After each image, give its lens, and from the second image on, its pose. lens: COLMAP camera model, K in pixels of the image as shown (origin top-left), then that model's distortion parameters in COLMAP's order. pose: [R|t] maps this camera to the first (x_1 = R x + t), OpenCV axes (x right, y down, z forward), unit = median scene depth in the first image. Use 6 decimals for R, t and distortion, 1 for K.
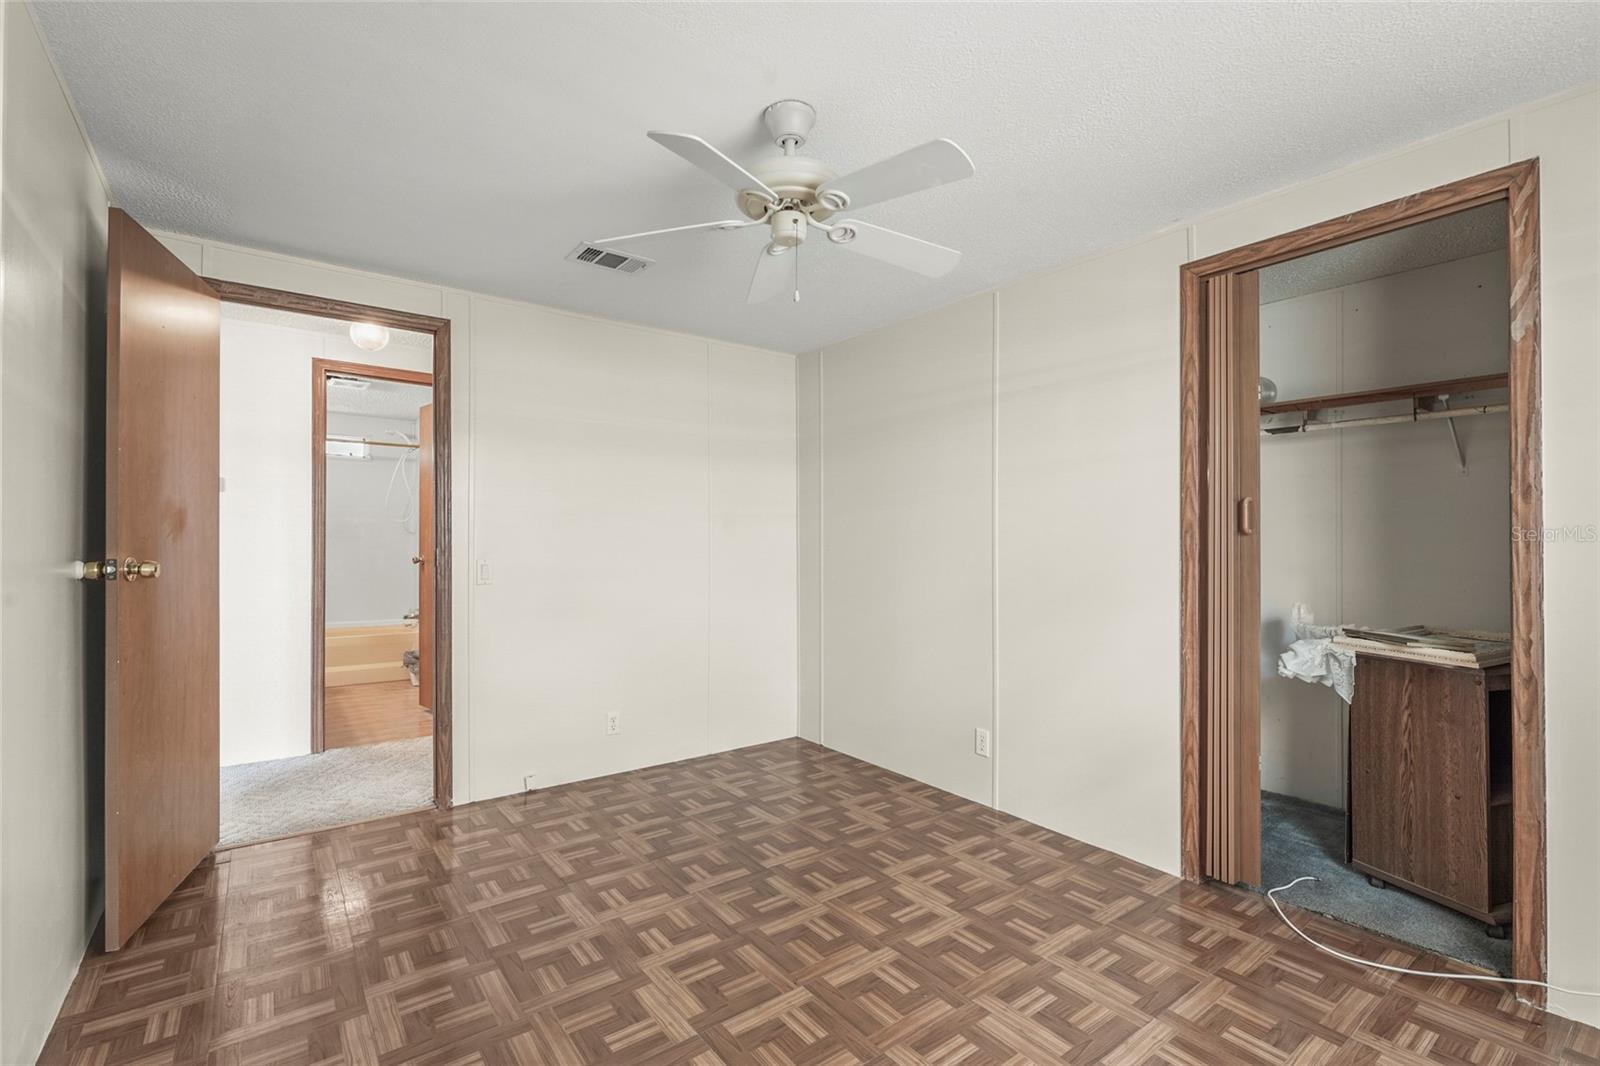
lens RADIAL K [[723.2, 0, 799.9], [0, 723.2, 540.7], [0, 0, 1]] dist [-0.002695, 0.000094]
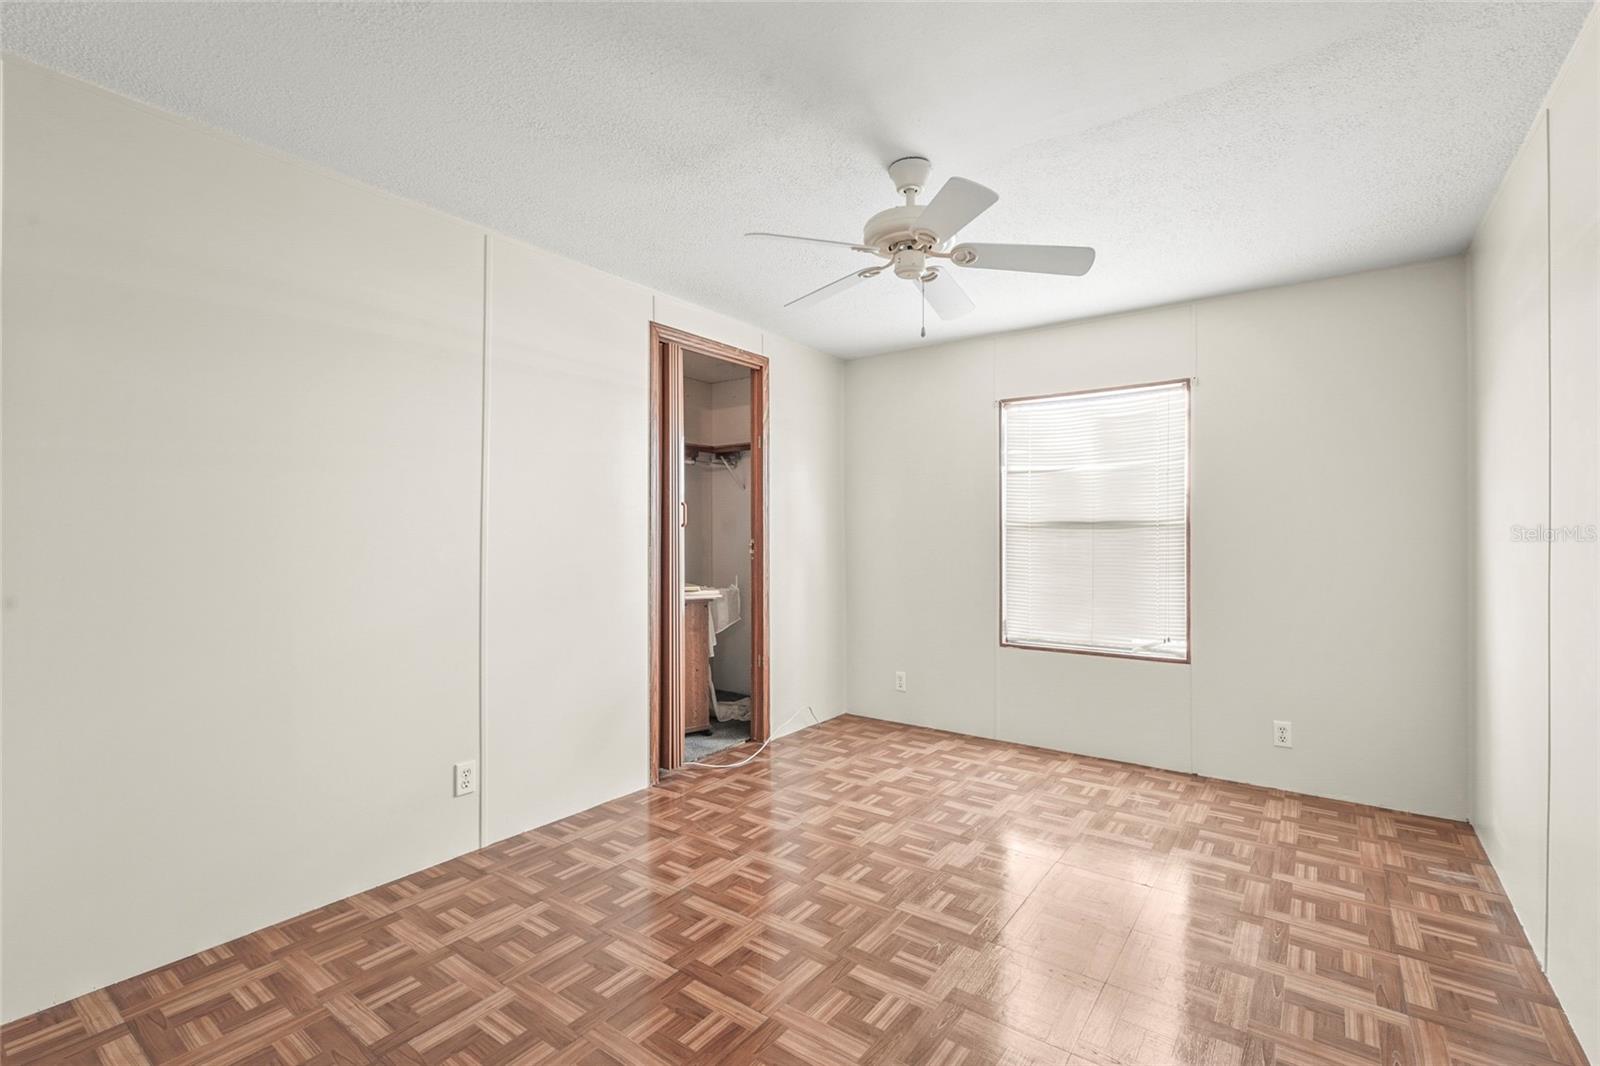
lens RADIAL K [[723.2, 0, 797.9], [0, 723.2, 527.5], [0, 0, 1]] dist [-0.002695, 0.000094]
pose [[-0.293730, 0.008124, 0.955854, -0.733409], [0.000225, 0.999964, -0.008429, 0.006272], [-0.955888, -0.002261, -0.293721, 1.020913]]
